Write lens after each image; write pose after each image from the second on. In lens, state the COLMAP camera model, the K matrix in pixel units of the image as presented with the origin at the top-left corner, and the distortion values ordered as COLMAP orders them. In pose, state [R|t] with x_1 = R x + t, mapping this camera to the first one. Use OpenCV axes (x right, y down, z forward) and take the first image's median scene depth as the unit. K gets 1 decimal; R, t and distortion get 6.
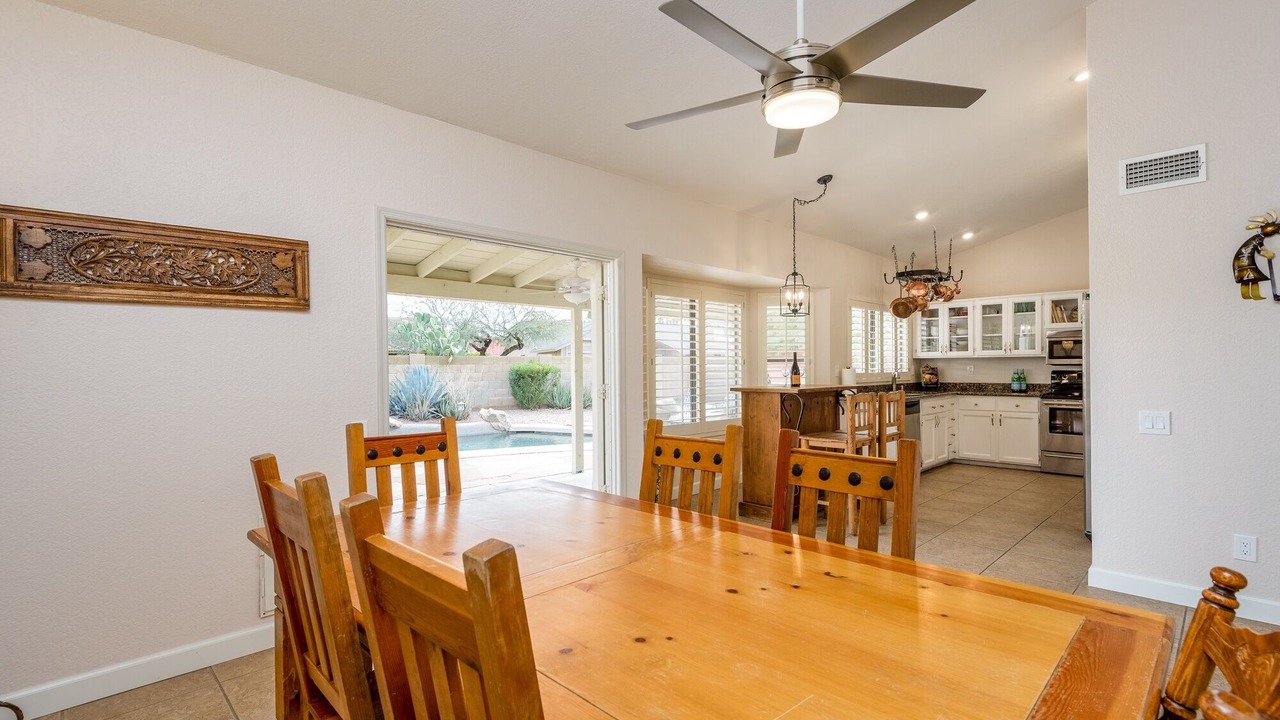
lens RADIAL K [[586.3, 0, 616.4], [0, 586.3, 367.0], [0, 0, 1]] dist [0.001619, -0.005361]
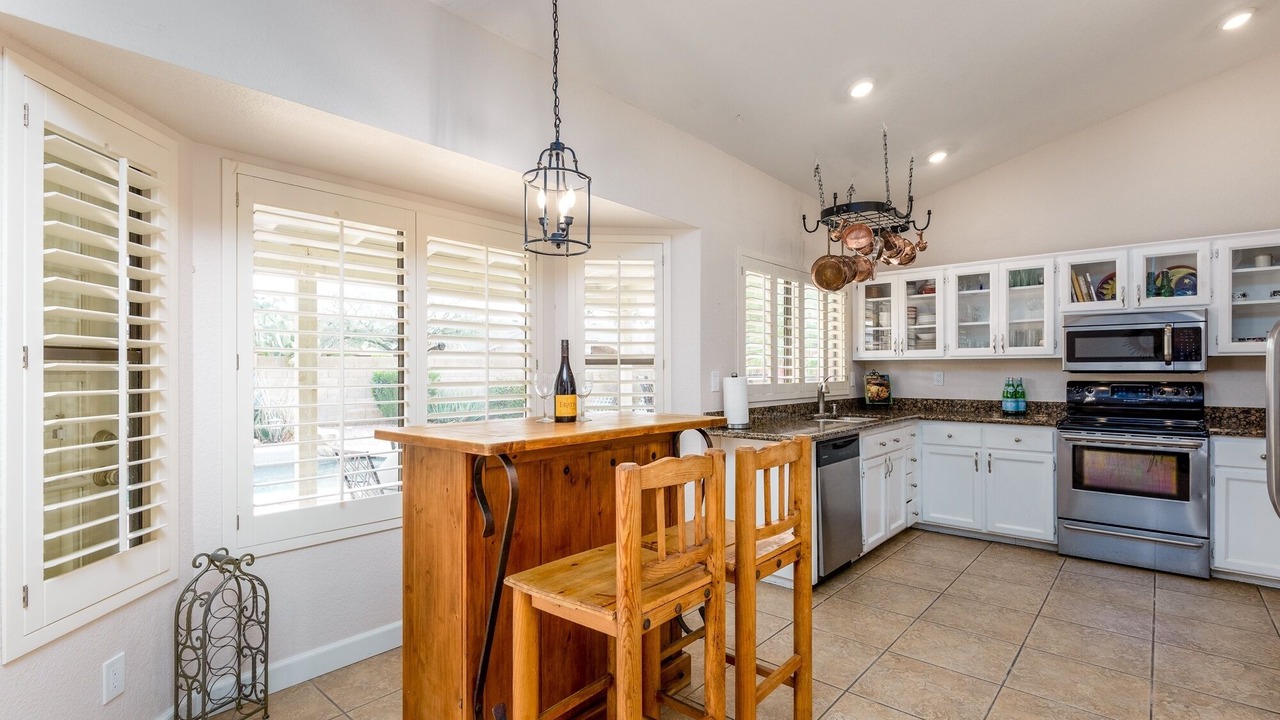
lens RADIAL K [[586.3, 0, 632.0], [0, 586.3, 368.2], [0, 0, 1]] dist [0.001619, -0.005361]
pose [[0.995939, 0.004735, 0.089910, 0.231119], [-0.004302, 0.999978, -0.005008, -0.002369], [-0.089931, 0.004601, 0.995937, 0.425994]]
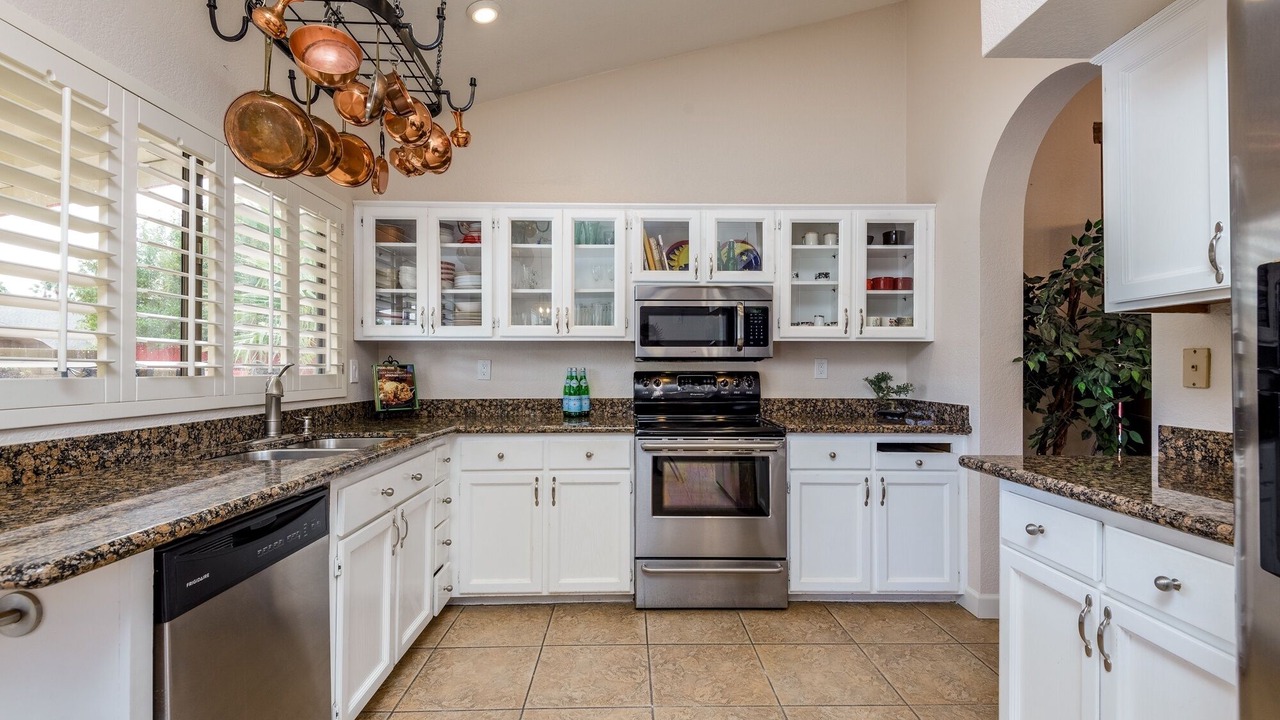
lens RADIAL K [[572.0, 0, 643.2], [0, 572.0, 361.6], [0, 0, 1]] dist [0.022110, -0.005555]
pose [[0.658287, 0.016094, 0.752595, 0.387203], [-0.003447, 0.999825, -0.018366, 0.006462], [-0.752759, 0.009496, 0.658228, 0.677524]]
